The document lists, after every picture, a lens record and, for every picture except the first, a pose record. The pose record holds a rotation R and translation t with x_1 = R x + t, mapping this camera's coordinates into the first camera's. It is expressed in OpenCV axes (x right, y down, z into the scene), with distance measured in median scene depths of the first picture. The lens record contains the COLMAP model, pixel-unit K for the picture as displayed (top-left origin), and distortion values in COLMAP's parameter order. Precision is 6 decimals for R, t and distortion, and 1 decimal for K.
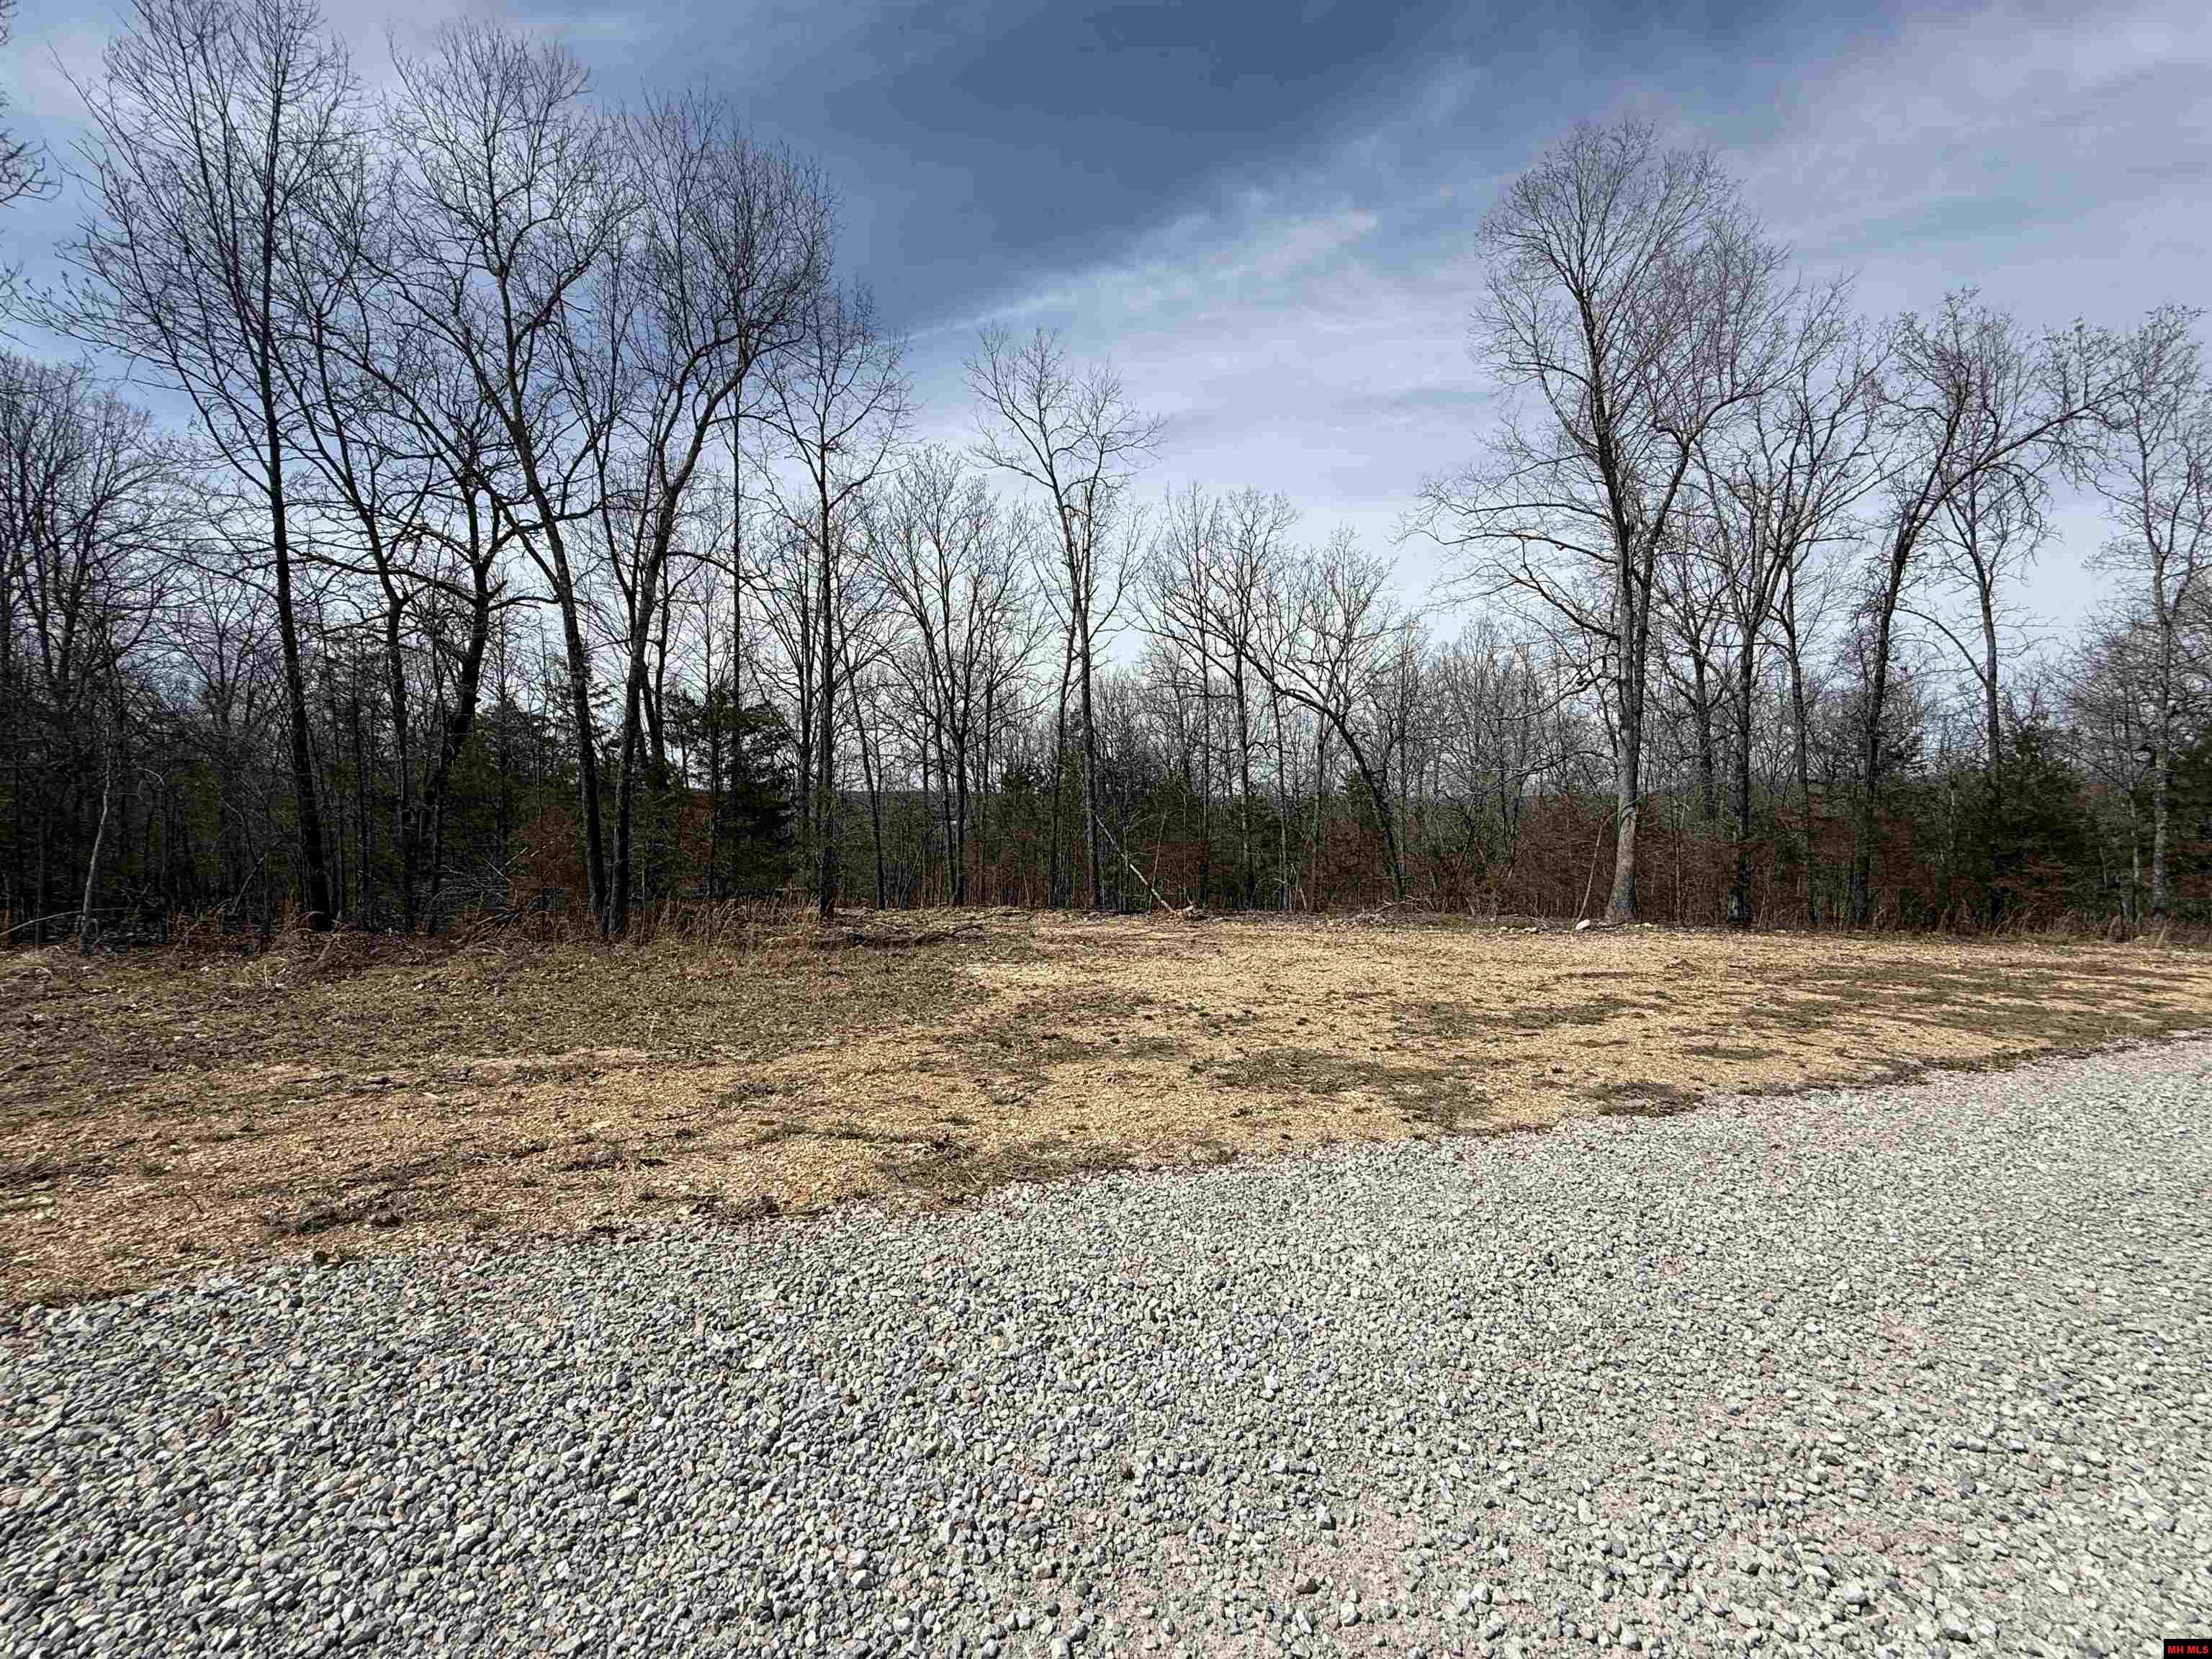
lens RADIAL K [[895.9, 0, 1088.0], [0, 895.9, 813.0], [0, 0, 1]] dist [0.002344, -0.000685]
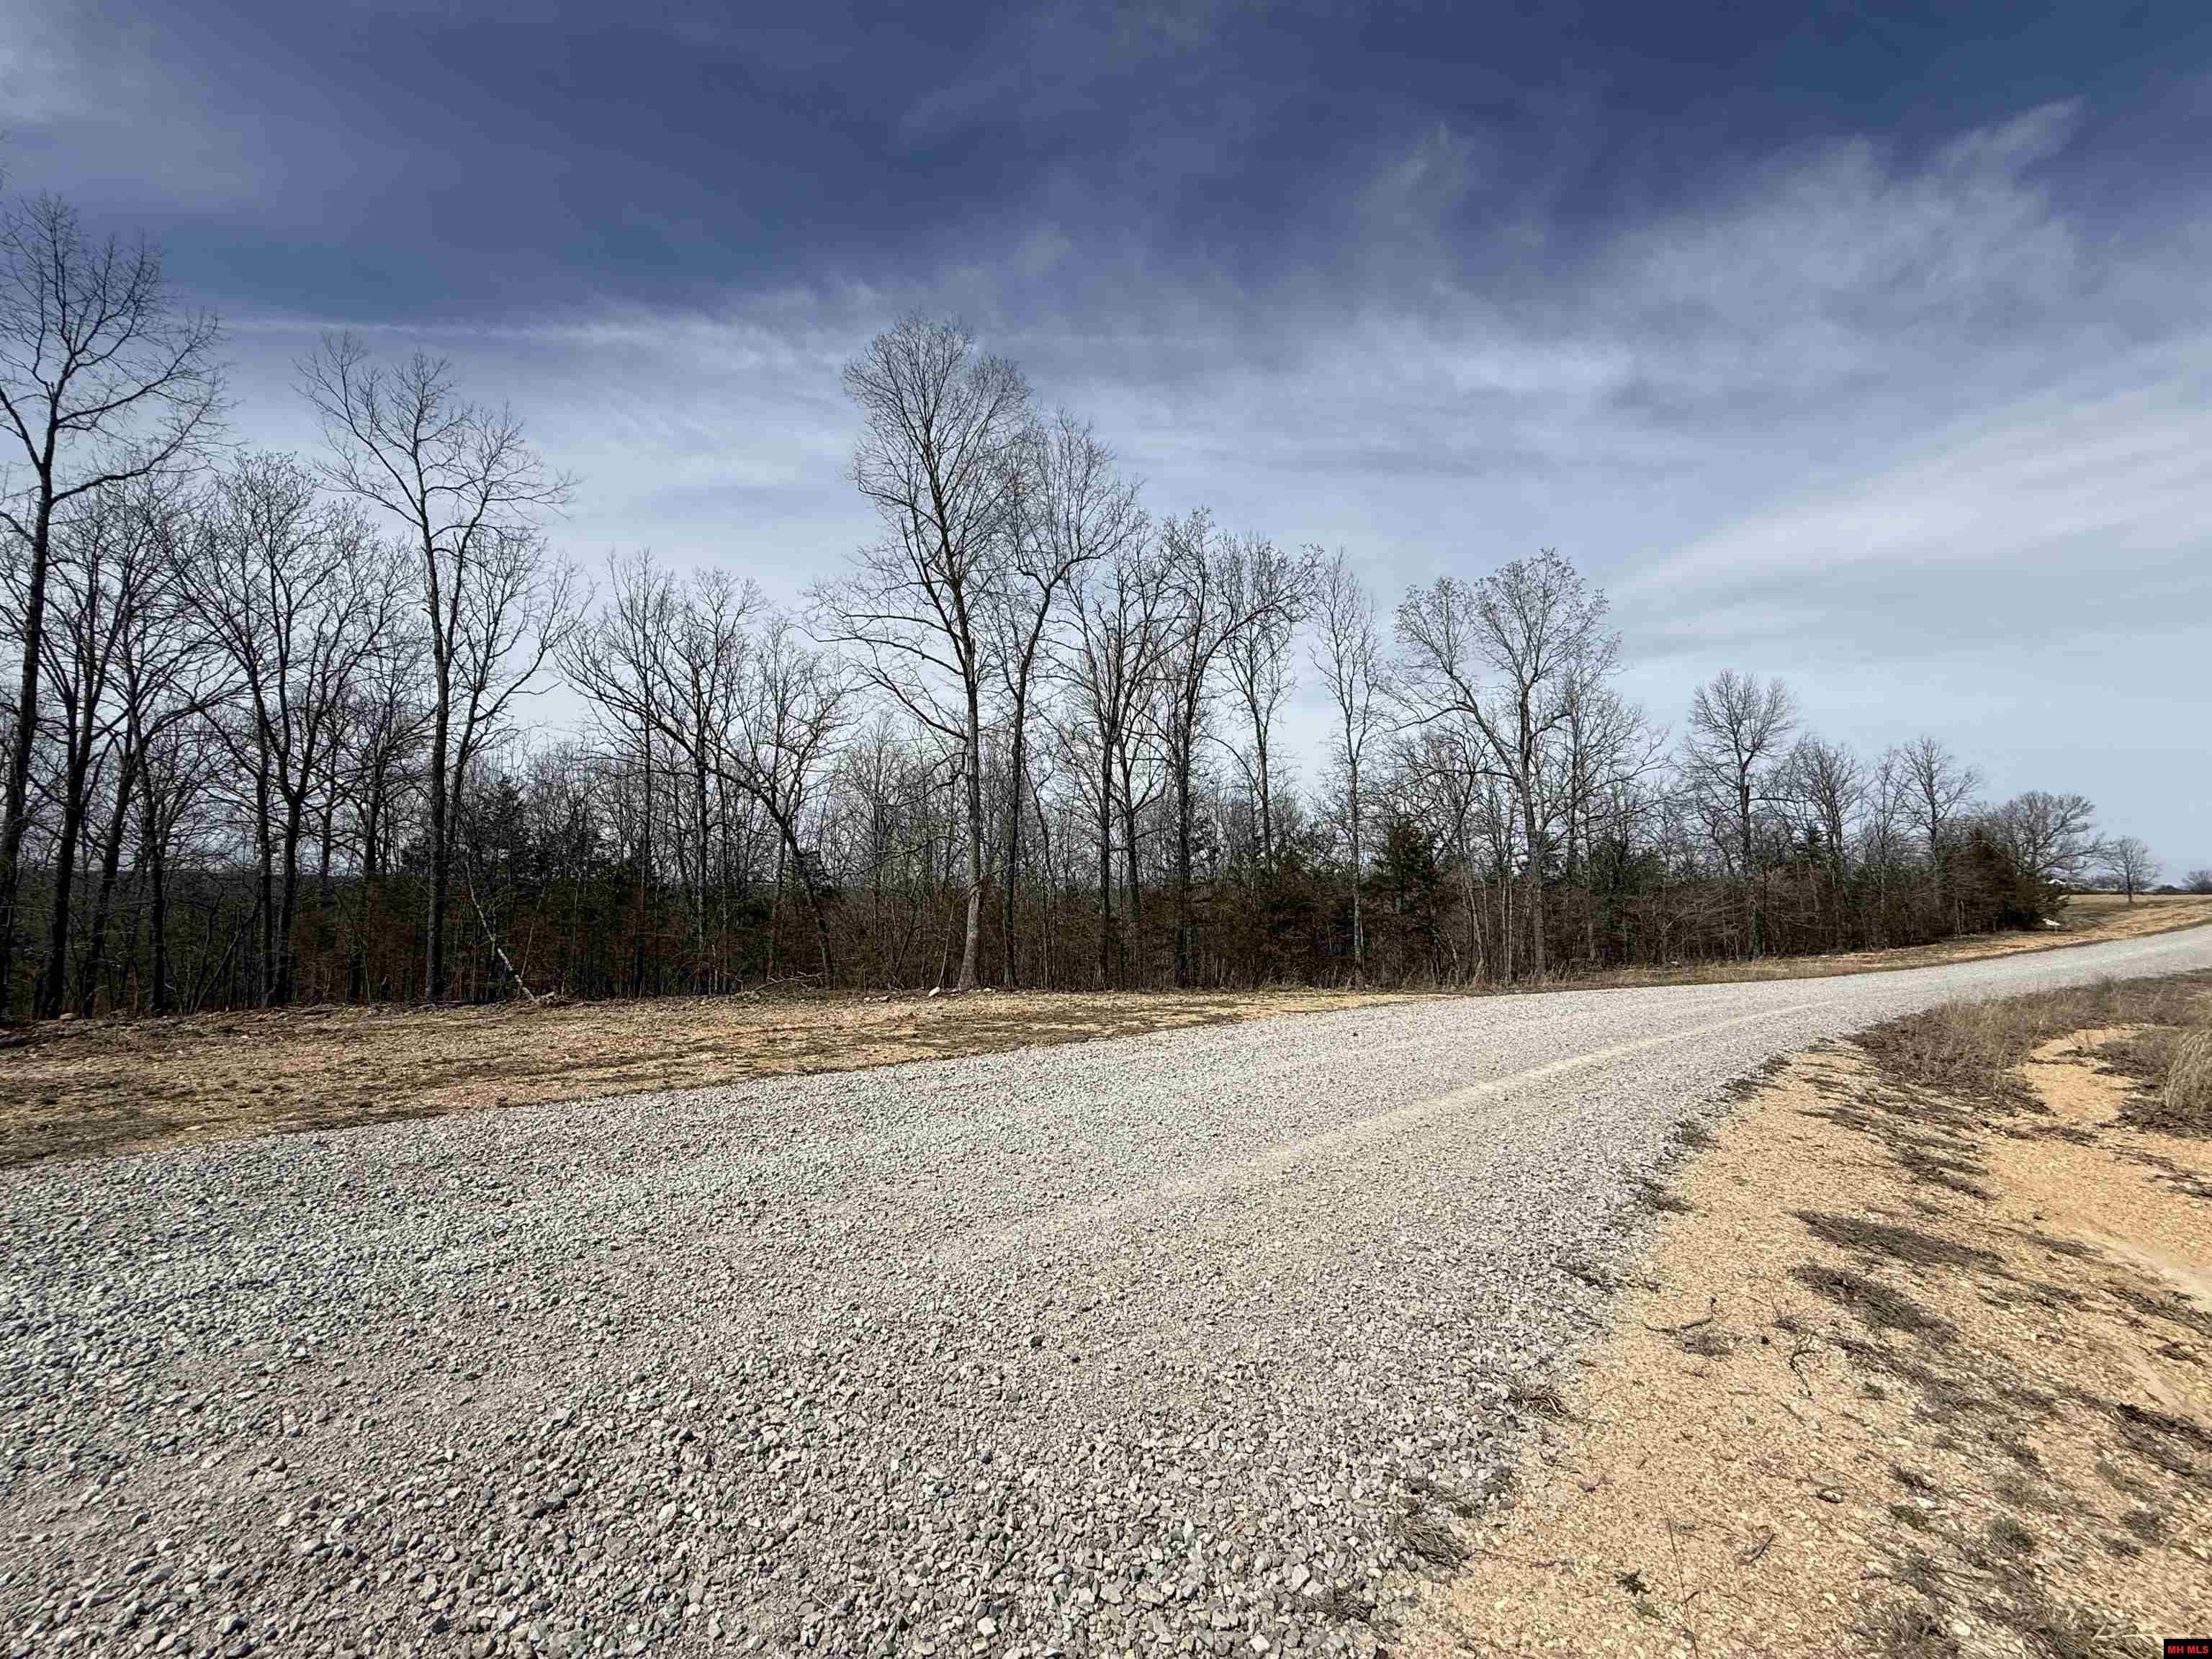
lens RADIAL K [[895.9, 0, 1120.6], [0, 895.9, 852.2], [0, 0, 1]] dist [0.002344, -0.000685]
pose [[0.897846, 0.026381, 0.439519, 0.270278], [-0.002498, 0.998493, -0.054828, 0.012239], [-0.440303, 0.048129, 0.896559, -0.129655]]
